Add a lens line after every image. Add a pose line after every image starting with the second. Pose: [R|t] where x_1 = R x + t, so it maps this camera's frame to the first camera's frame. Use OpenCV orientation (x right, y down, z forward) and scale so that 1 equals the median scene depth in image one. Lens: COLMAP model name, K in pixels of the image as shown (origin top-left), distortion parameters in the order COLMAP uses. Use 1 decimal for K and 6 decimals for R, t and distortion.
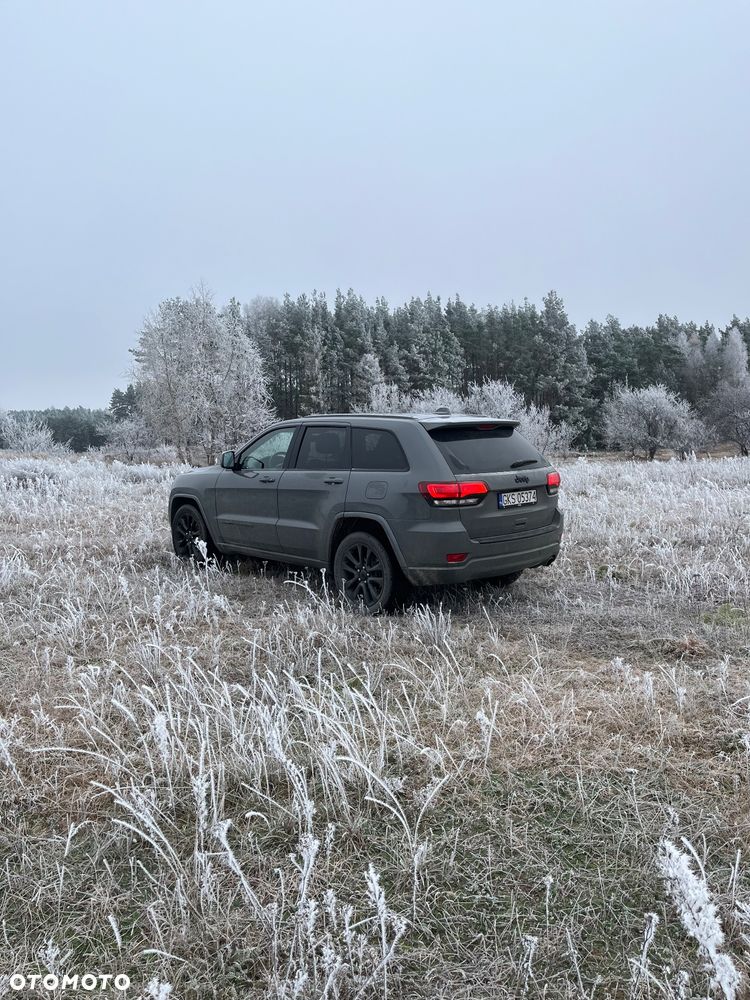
lens RADIAL K [[773.3, 0, 375.0], [0, 773.3, 500.0], [0, 0, 1]] dist [0.005982, 0.000293]
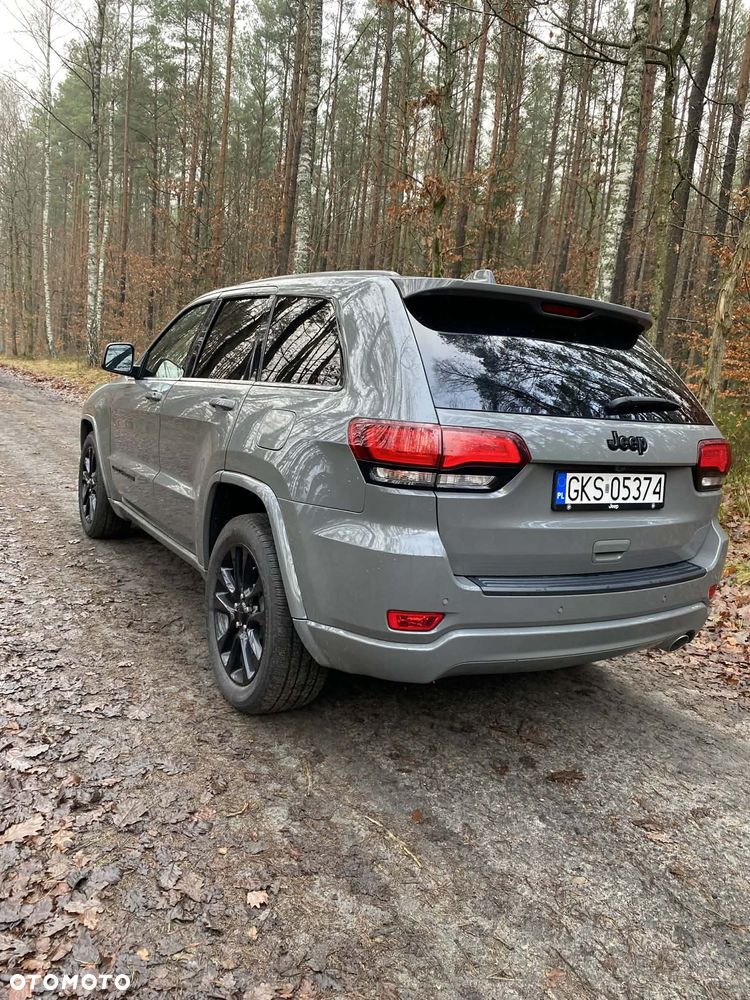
lens RADIAL K [[773.3, 0, 375.0], [0, 773.3, 500.0], [0, 0, 1]] dist [0.005982, 0.000293]
pose [[0.970082, 0.128937, -0.205710, 0.151980], [-0.118807, 0.991047, 0.060909, -0.006680], [0.211722, -0.034647, 0.976716, 0.590954]]
